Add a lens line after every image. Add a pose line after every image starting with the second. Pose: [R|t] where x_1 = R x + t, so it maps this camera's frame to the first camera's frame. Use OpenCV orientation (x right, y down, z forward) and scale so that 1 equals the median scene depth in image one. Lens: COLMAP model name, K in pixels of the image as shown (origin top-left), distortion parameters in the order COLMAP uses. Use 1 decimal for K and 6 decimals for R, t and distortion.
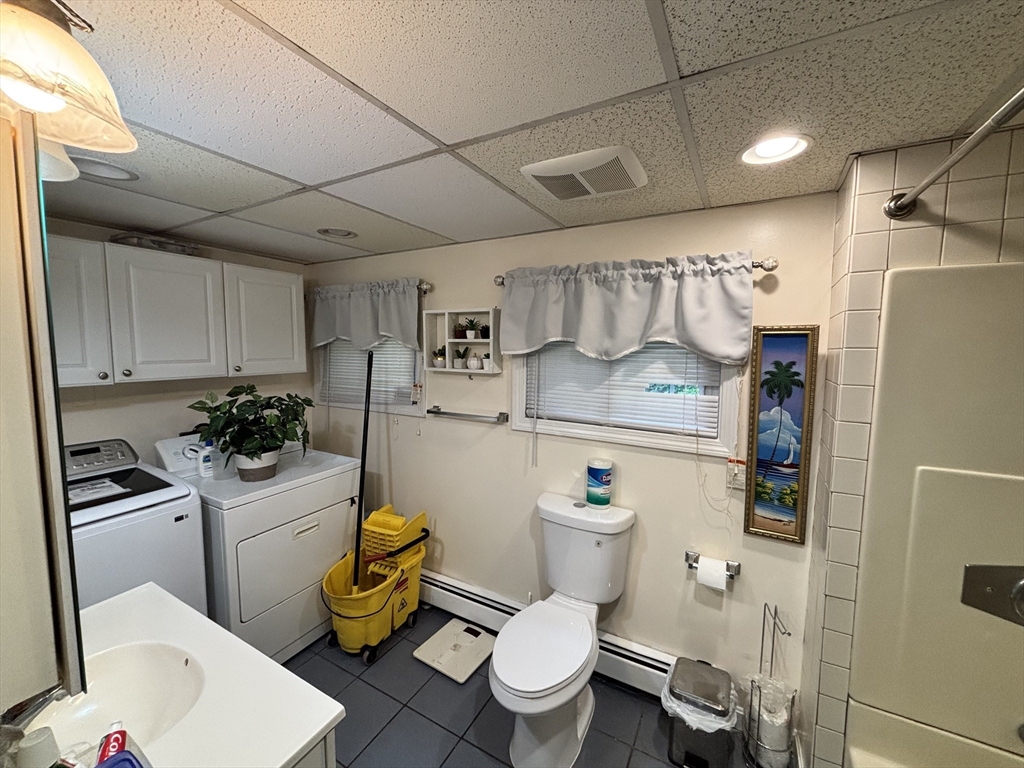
lens RADIAL K [[410.5, 0, 512.2], [0, 410.5, 380.8], [0, 0, 1]] dist [0.000293, 0.000063]
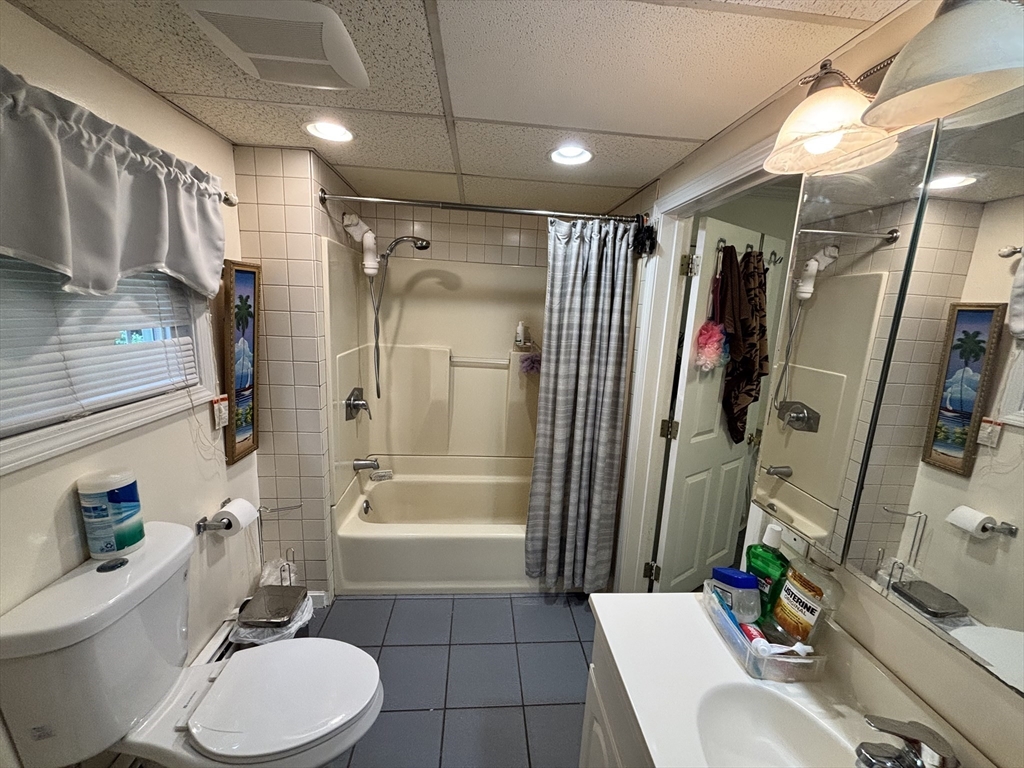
lens RADIAL K [[410.5, 0, 512.4], [0, 410.5, 381.5], [0, 0, 1]] dist [0.000293, 0.000063]
pose [[-0.554429, -0.188145, 0.810685, -0.616911], [0.022095, 0.970439, 0.240332, -0.065375], [-0.831937, 0.151159, -0.533883, 0.928909]]
